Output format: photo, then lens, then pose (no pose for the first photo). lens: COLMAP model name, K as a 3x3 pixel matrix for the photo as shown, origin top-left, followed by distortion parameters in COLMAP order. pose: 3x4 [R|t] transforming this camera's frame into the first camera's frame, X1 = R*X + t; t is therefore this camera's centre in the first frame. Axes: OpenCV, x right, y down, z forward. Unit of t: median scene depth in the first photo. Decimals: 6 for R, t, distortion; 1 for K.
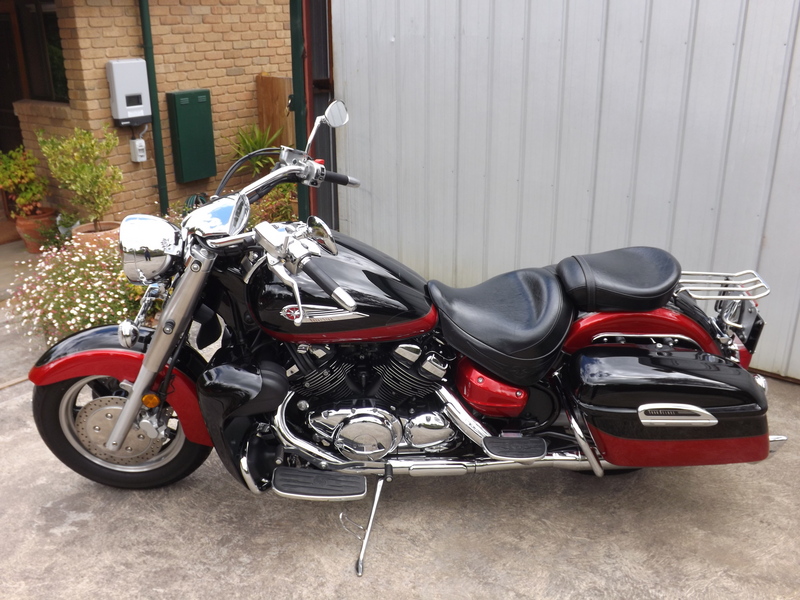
lens RADIAL K [[740.0, 0, 400.0], [0, 740.0, 300.0], [0, 0, 1]] dist [-0.050371, 0.005742]
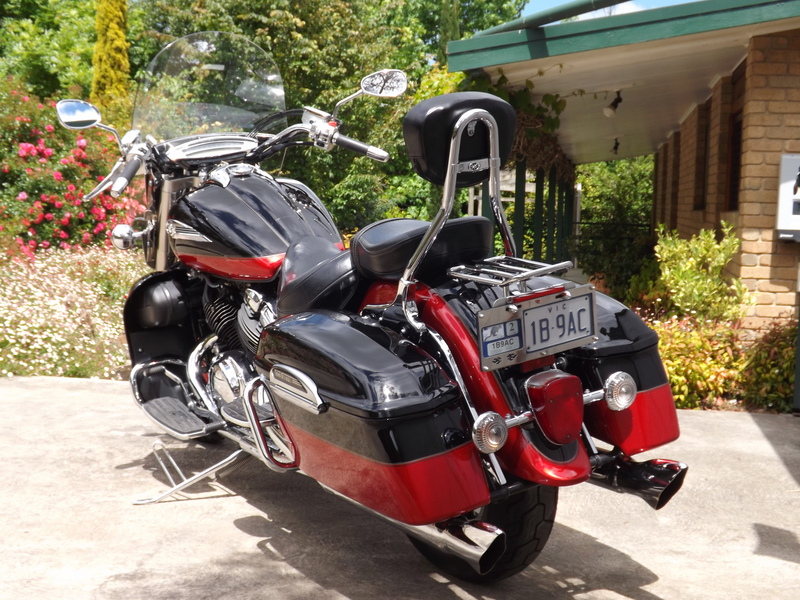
lens RADIAL K [[1146.3, 0, 401.5], [0, 1146.3, 268.5], [0, 0, 1]] dist [-0.188740, 0.589326]
pose [[0.502423, 0.082833, -0.860645, 1.271761], [-0.334678, 0.936437, -0.105249, 0.118666], [0.797222, 0.340918, 0.498209, 0.414657]]
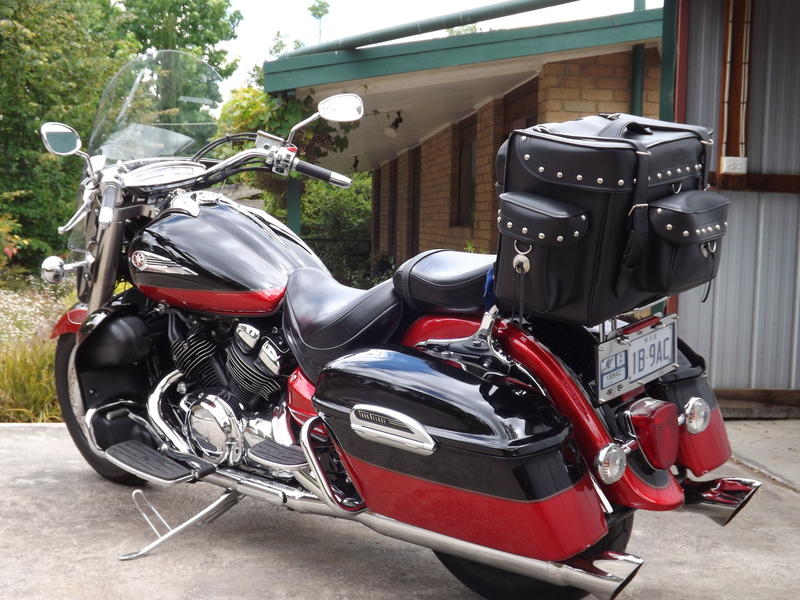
lens RADIAL K [[1133.9, 0, 400.0], [0, 1133.9, 300.0], [0, 0, 1]] dist [-0.185605, 0.538900]
pose [[0.707653, 0.081033, -0.701898, 1.031606], [-0.277675, 0.945368, -0.170810, 0.202773], [0.649711, 0.315774, 0.691493, 0.178623]]
